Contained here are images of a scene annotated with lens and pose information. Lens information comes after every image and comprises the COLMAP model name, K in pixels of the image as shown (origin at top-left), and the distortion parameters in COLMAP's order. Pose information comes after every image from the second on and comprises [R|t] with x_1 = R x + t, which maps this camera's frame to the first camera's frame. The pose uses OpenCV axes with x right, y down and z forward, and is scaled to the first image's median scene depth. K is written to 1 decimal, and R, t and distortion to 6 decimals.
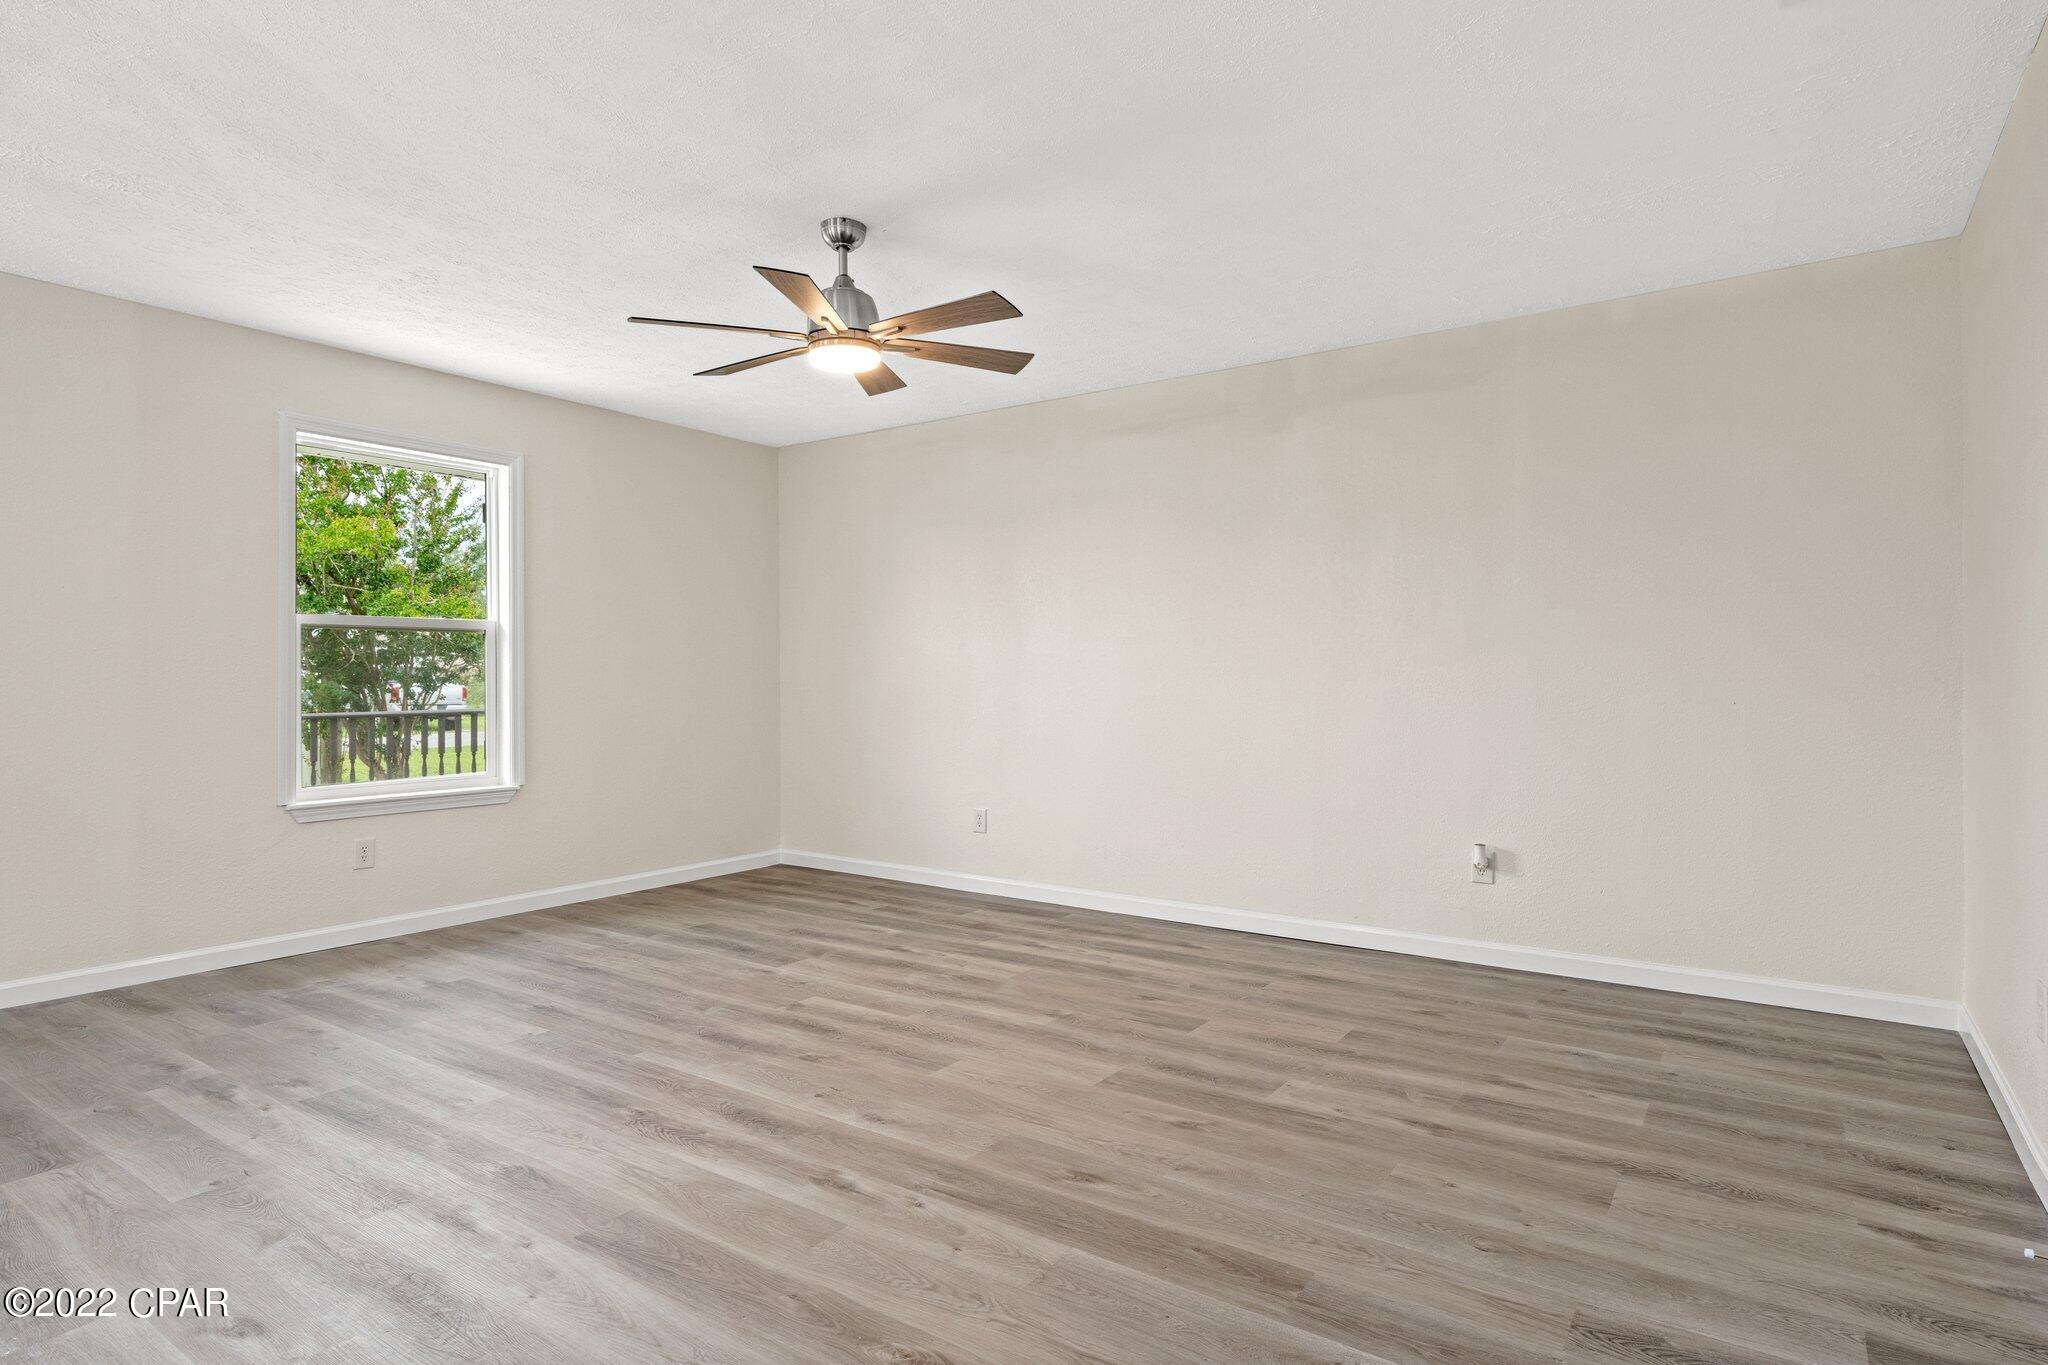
lens RADIAL K [[1090.7, 0, 1032.1], [0, 1090.7, 675.1], [0, 0, 1]] dist [0.004852, -0.001914]
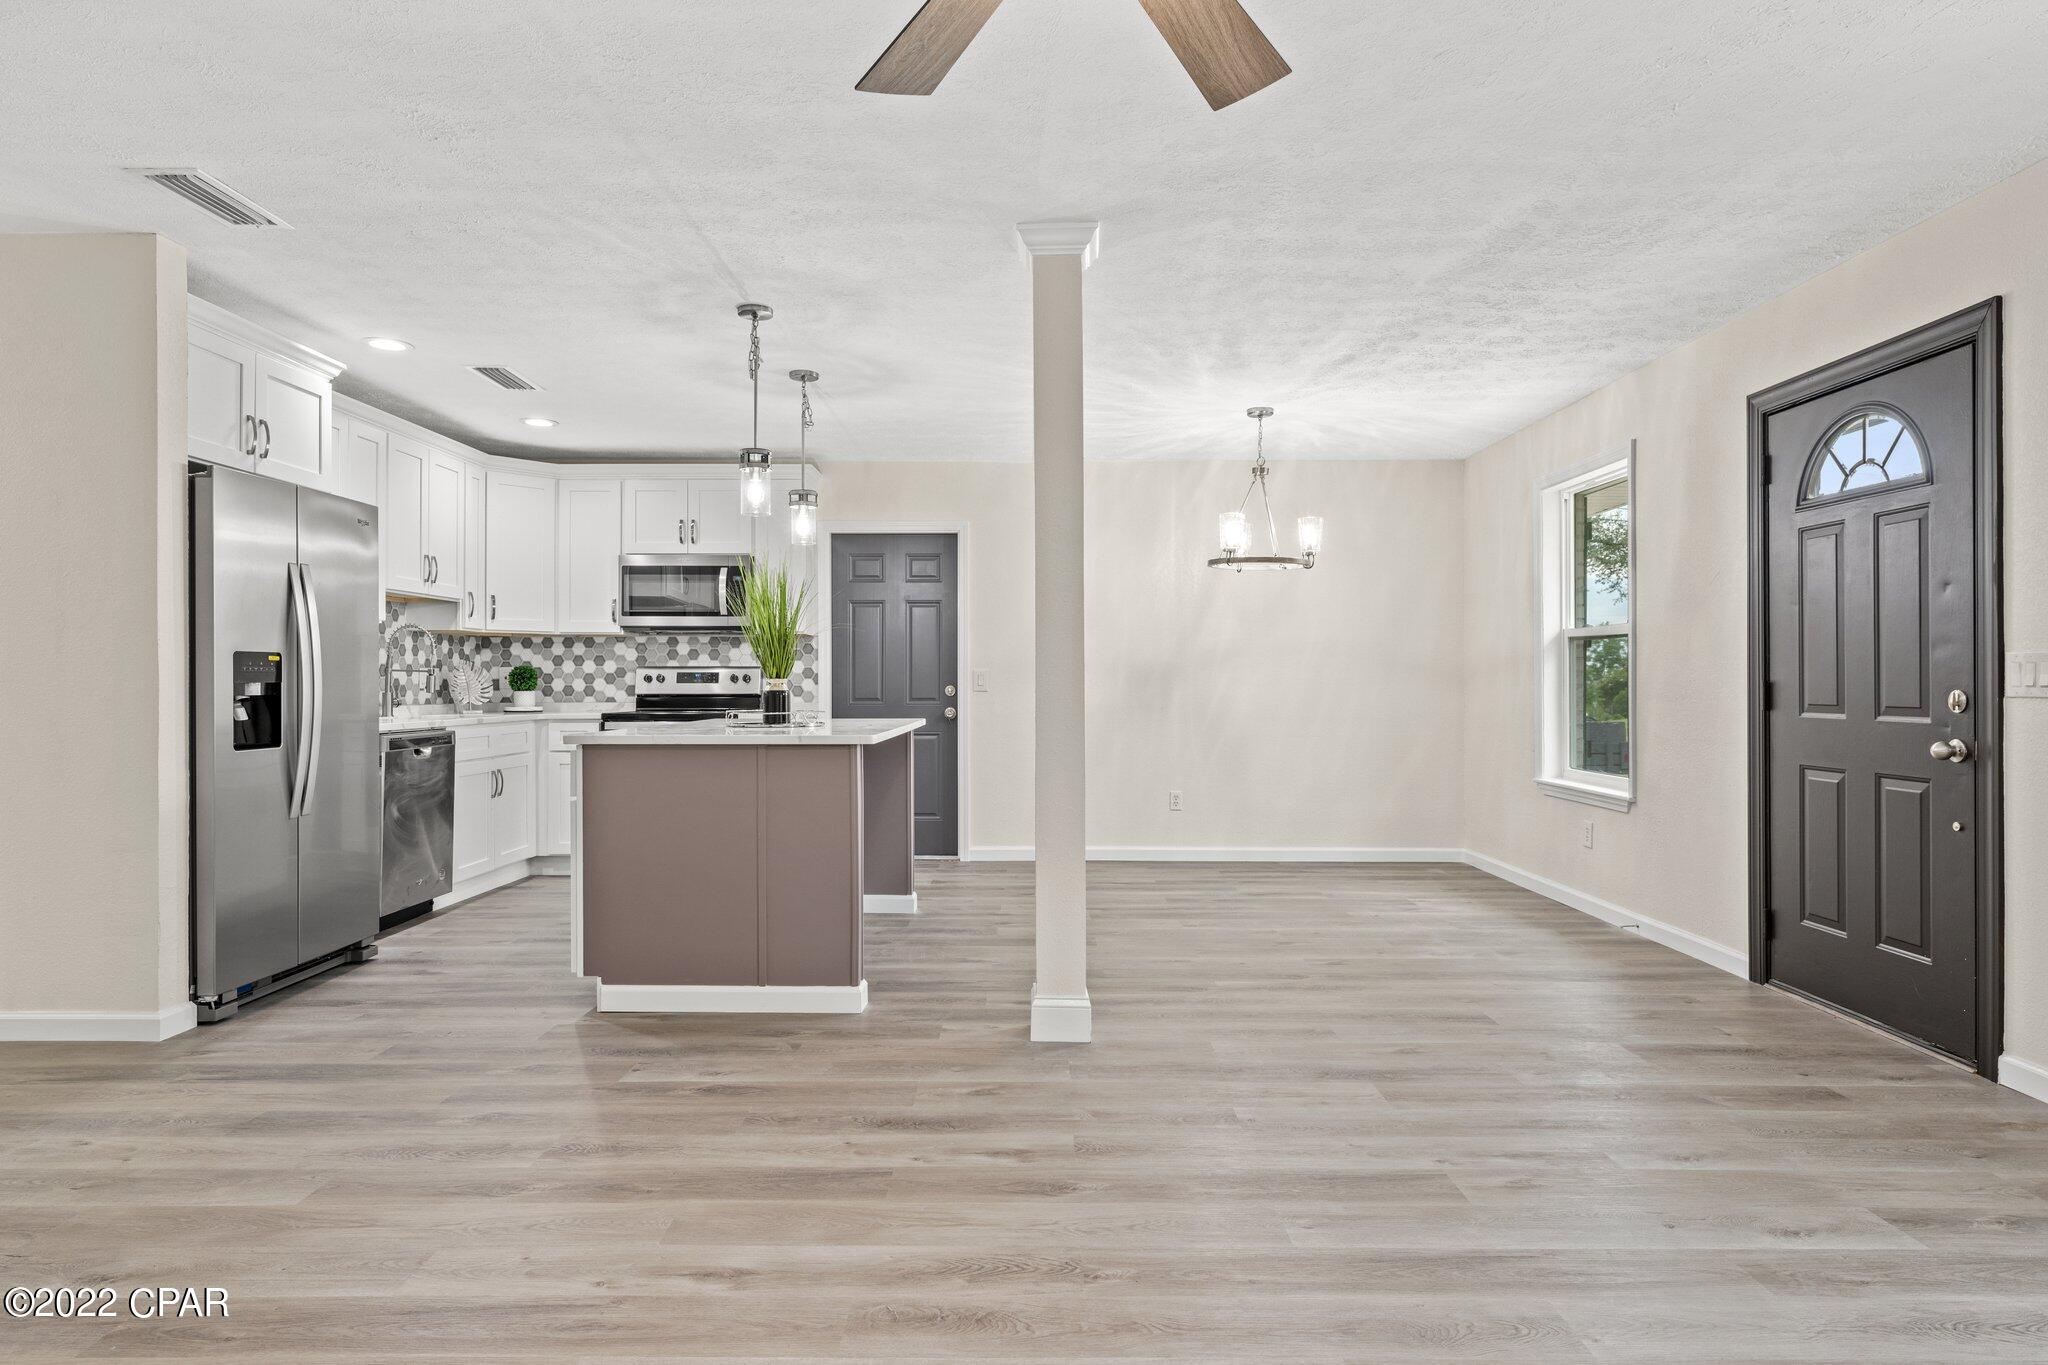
lens RADIAL K [[1158.0, 0, 1035.1], [0, 1158.0, 682.4], [0, 0, 1]] dist [0.006516, -0.002846]
pose [[-0.819796, 0.001607, -0.572653, 0.101299], [0.002211, 0.999997, -0.000360, 0.003721], [0.572651, -0.001561, -0.819798, 1.405112]]
